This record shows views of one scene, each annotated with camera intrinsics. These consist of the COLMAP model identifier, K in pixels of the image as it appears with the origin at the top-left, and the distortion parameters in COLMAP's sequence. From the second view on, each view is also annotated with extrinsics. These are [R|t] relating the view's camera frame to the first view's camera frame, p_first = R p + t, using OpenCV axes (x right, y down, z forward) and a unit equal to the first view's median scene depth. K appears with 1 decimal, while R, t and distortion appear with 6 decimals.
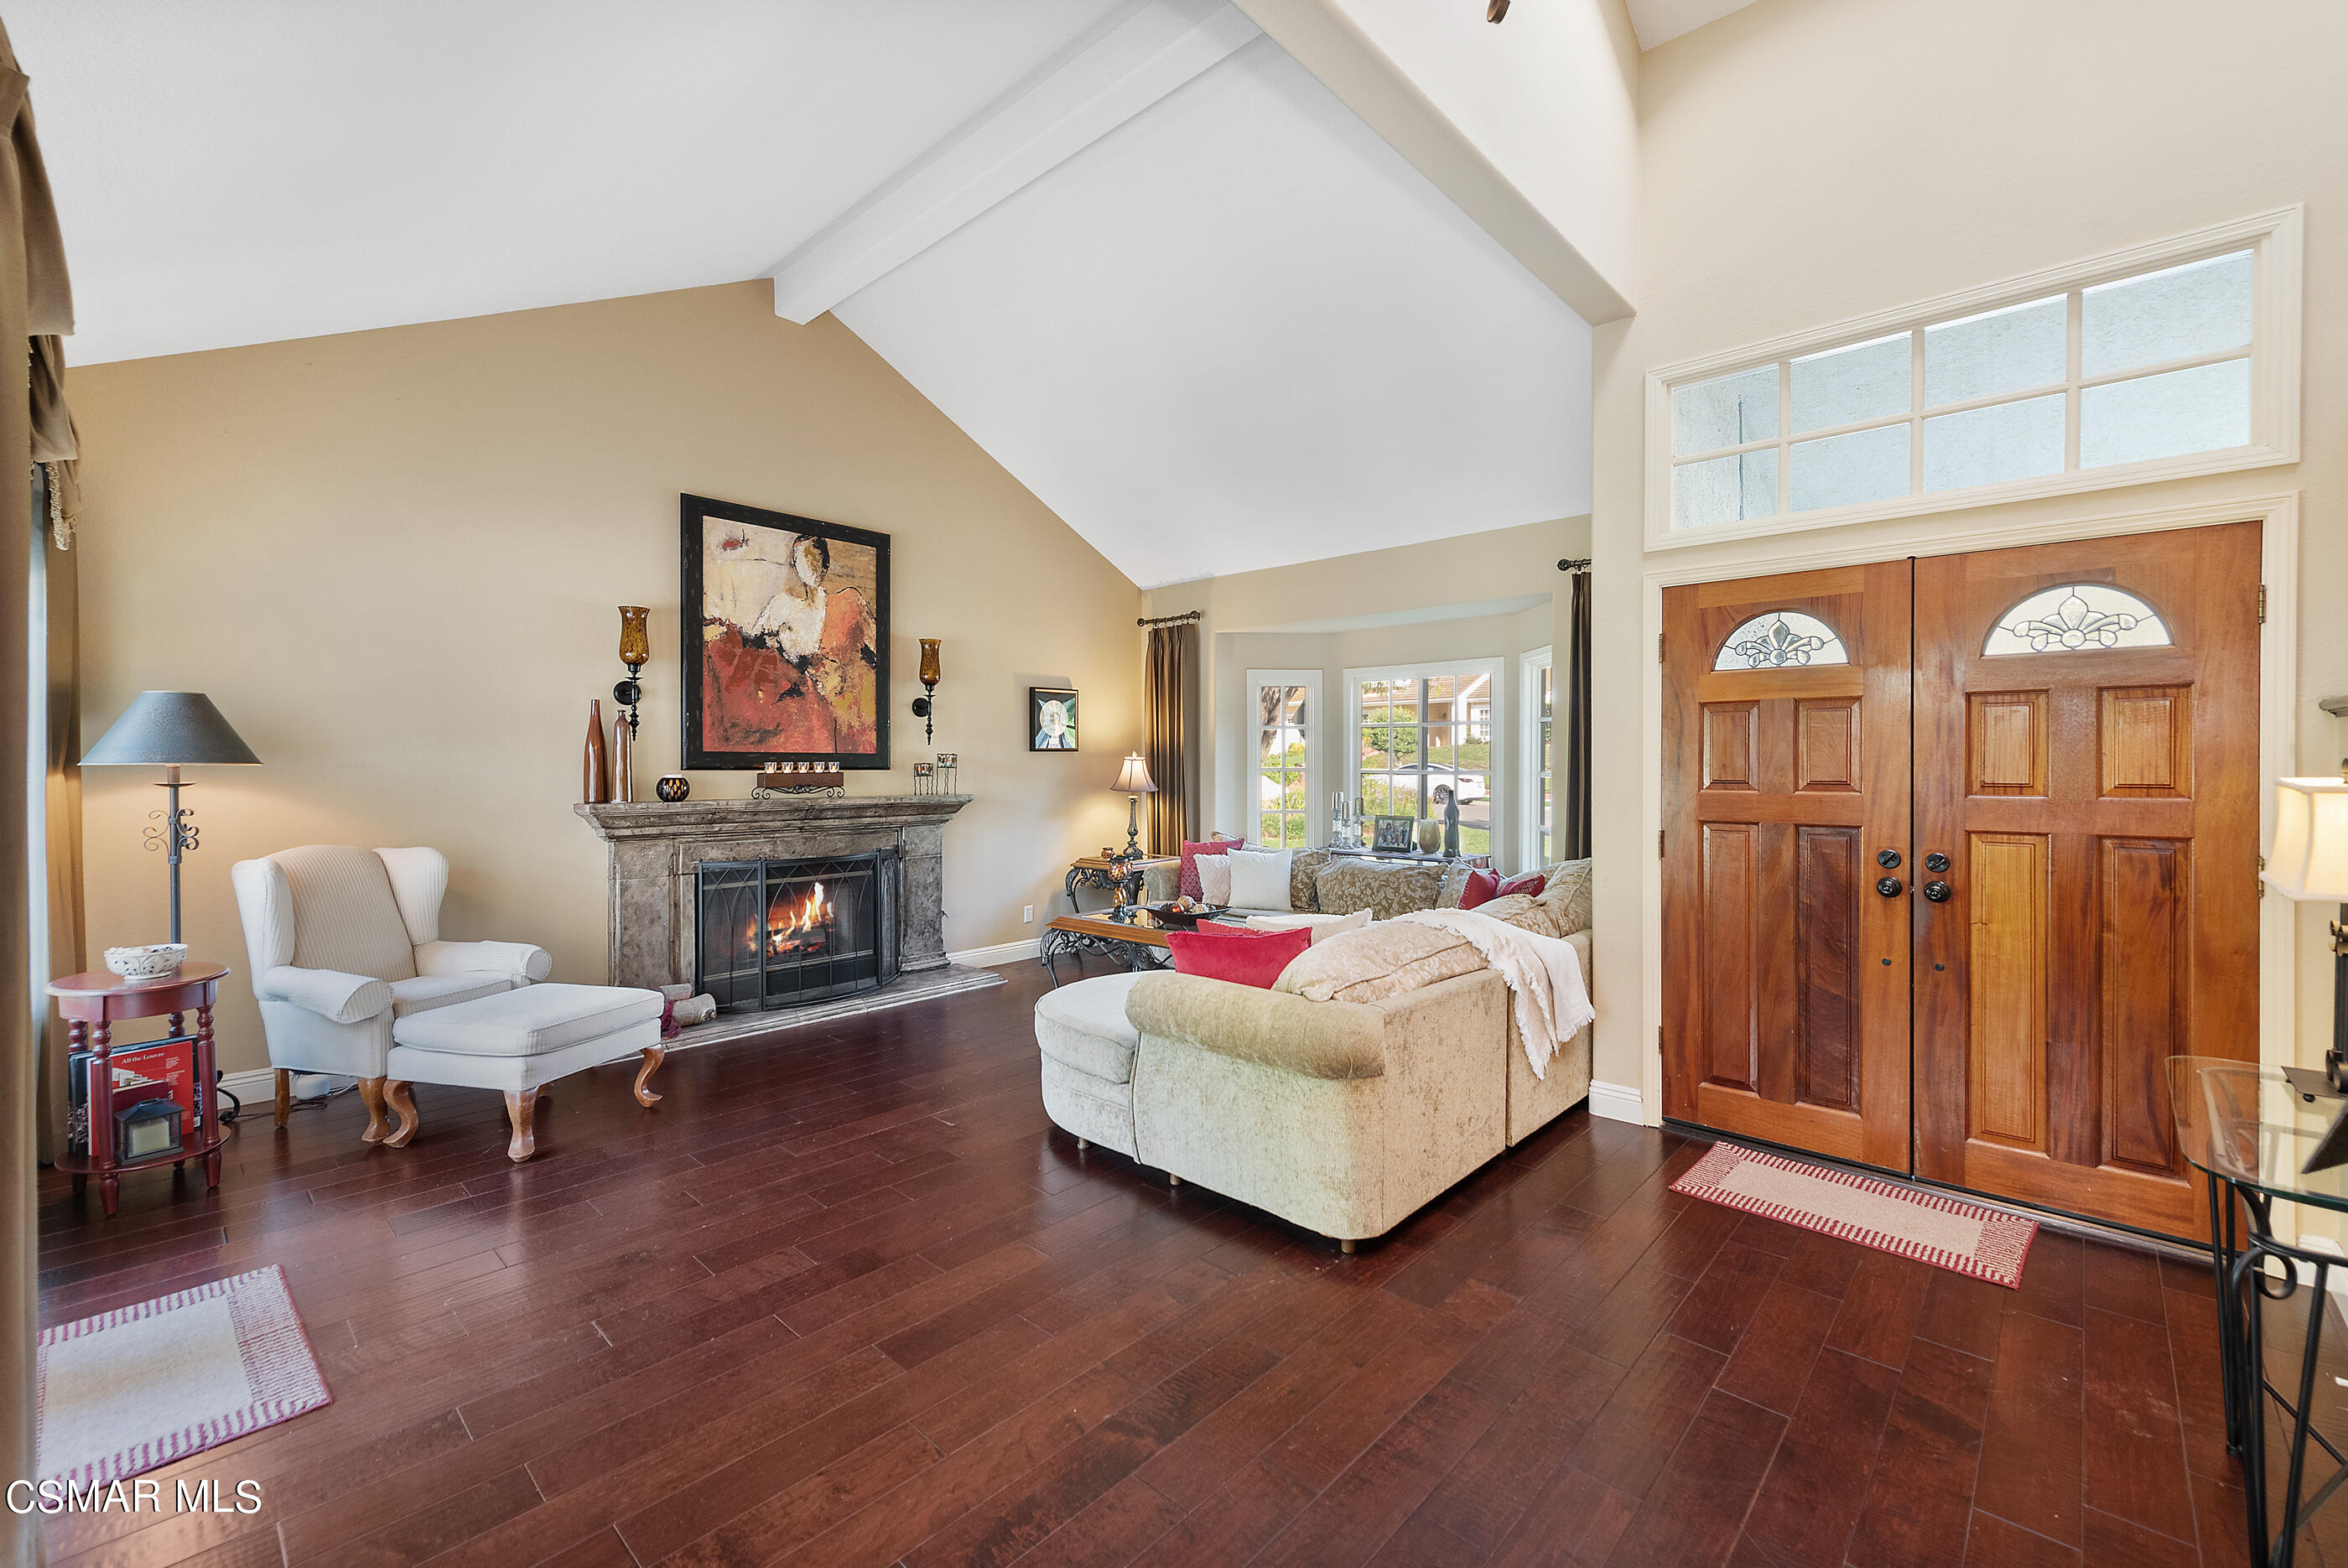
lens RADIAL K [[919.0, 0, 1179.6], [0, 919.0, 769.9], [0, 0, 1]] dist [-0.003076, -0.000935]
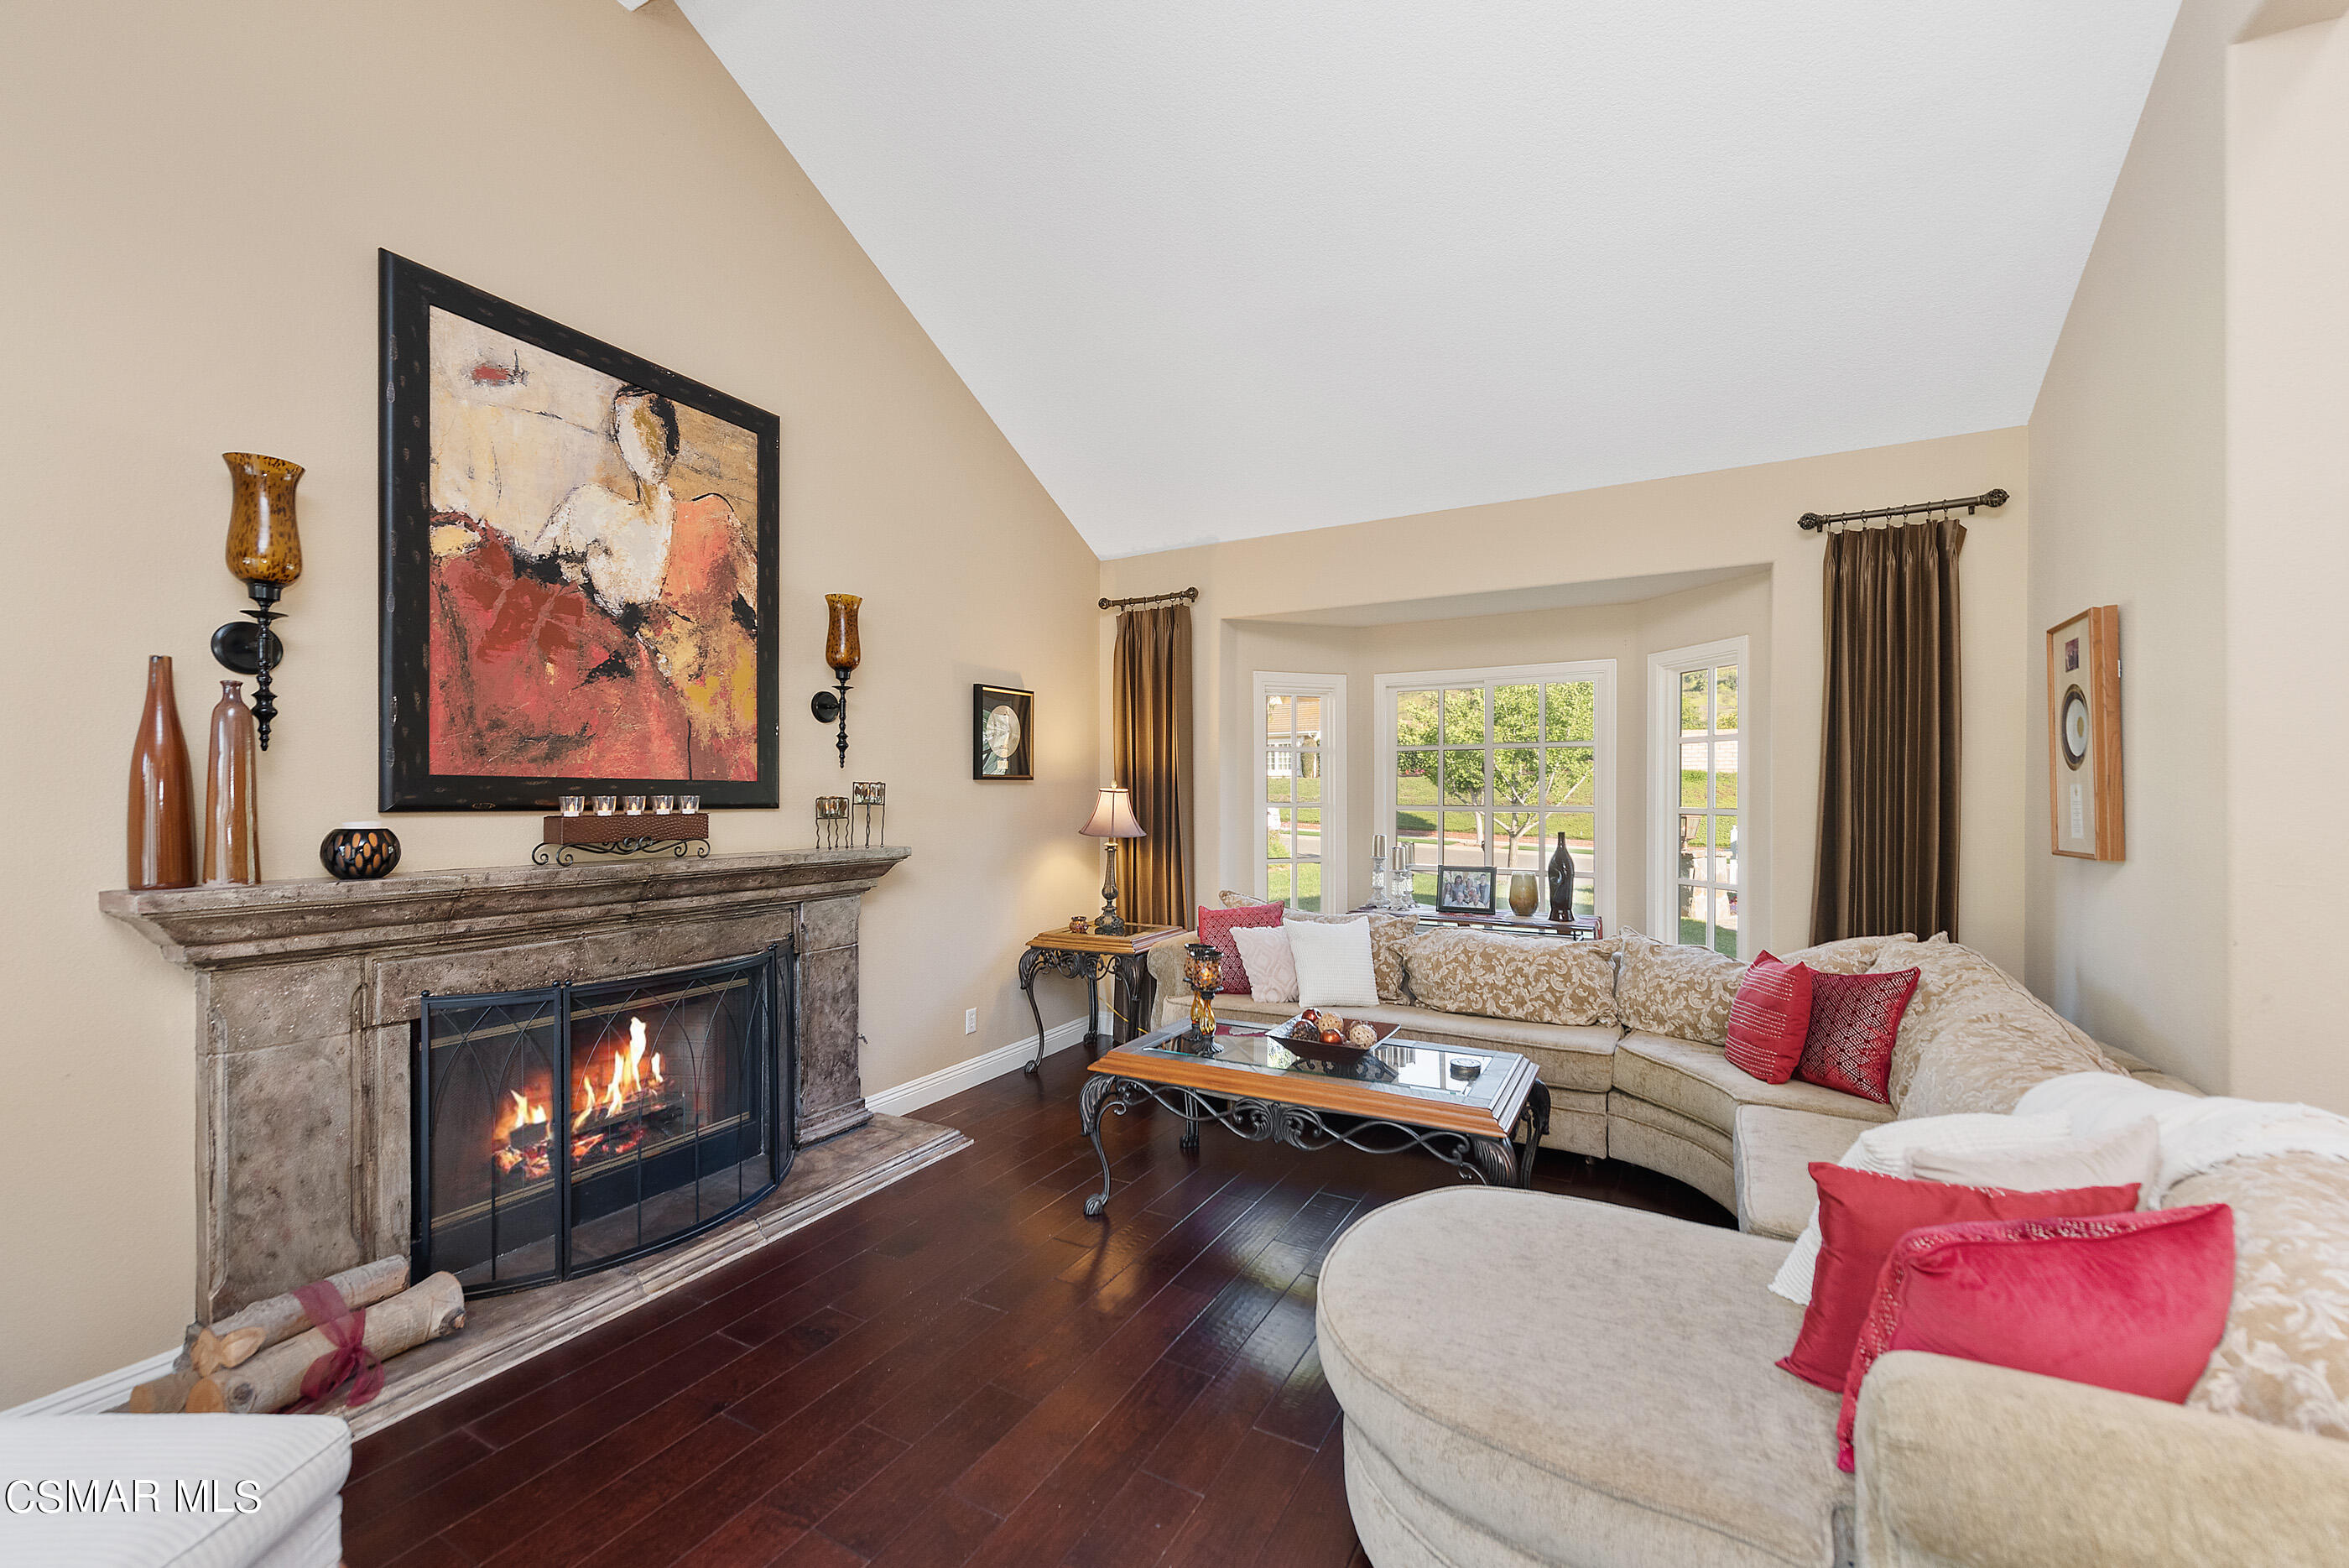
lens RADIAL K [[919.5, 0, 1167.4], [0, 919.5, 799.9], [0, 0, 1]] dist [-0.003076, -0.000935]
pose [[0.973182, -0.001227, 0.230034, -0.219876], [0.002135, 0.999991, -0.003701, -0.003198], [-0.230027, 0.004093, 0.973176, 0.381527]]
